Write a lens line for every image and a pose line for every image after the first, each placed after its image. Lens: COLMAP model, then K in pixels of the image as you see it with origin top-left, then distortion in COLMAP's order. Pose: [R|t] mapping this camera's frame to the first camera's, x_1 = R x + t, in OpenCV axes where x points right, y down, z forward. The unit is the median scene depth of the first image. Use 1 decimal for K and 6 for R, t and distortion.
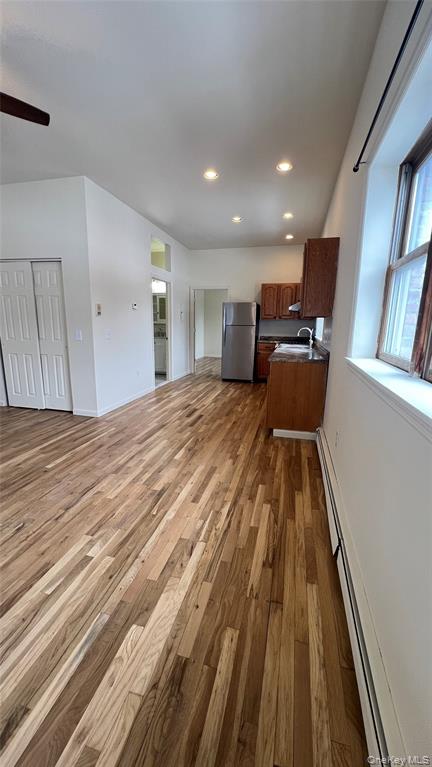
lens RADIAL K [[305.1, 0, 214.6], [0, 305.1, 383.6], [0, 0, 1]] dist [-0.001740, 0.000009]
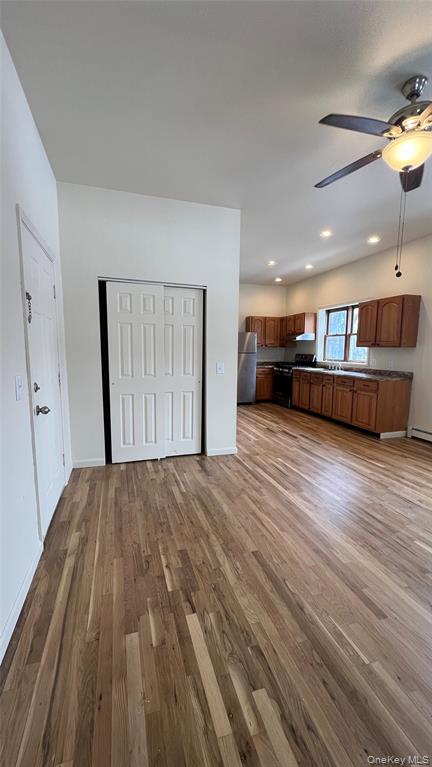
lens RADIAL K [[305.1, 0, 213.4], [0, 305.1, 383.2], [0, 0, 1]] dist [-0.001740, 0.000009]
pose [[0.848281, -0.068830, 0.525055, -1.076006], [0.110584, 0.992681, -0.048529, -0.078059], [-0.517872, 0.099229, 0.849684, 0.251195]]
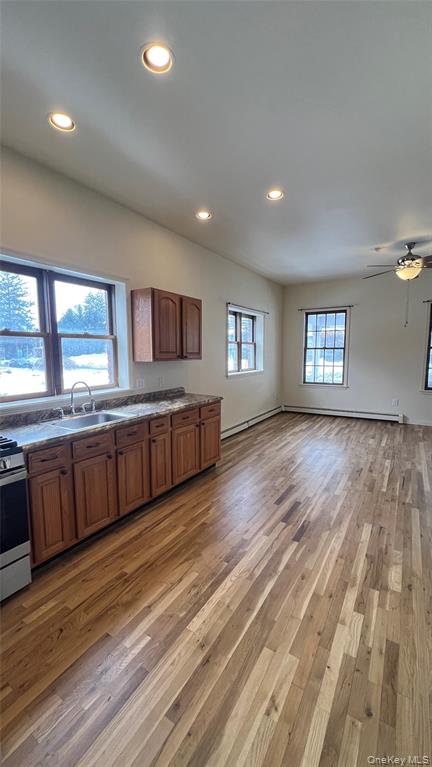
lens RADIAL K [[305.4, 0, 215.2], [0, 305.4, 387.6], [0, 0, 1]] dist [-0.001938, -0.000122]
pose [[-0.952548, -0.048076, 0.300568, -0.127381], [0.050025, 0.949296, 0.310377, -0.448995], [-0.300249, 0.310685, -0.901845, 1.936921]]
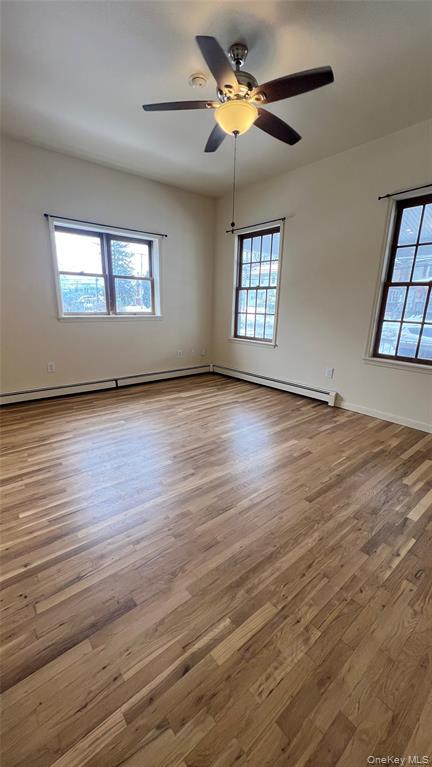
lens RADIAL K [[305.1, 0, 218.0], [0, 305.1, 383.3], [0, 0, 1]] dist [-0.001740, 0.000009]
pose [[-0.811188, -0.179740, 0.556478, -0.880334], [0.084522, 0.905565, 0.415703, -0.245282], [-0.578645, 0.384248, -0.719391, 1.150928]]
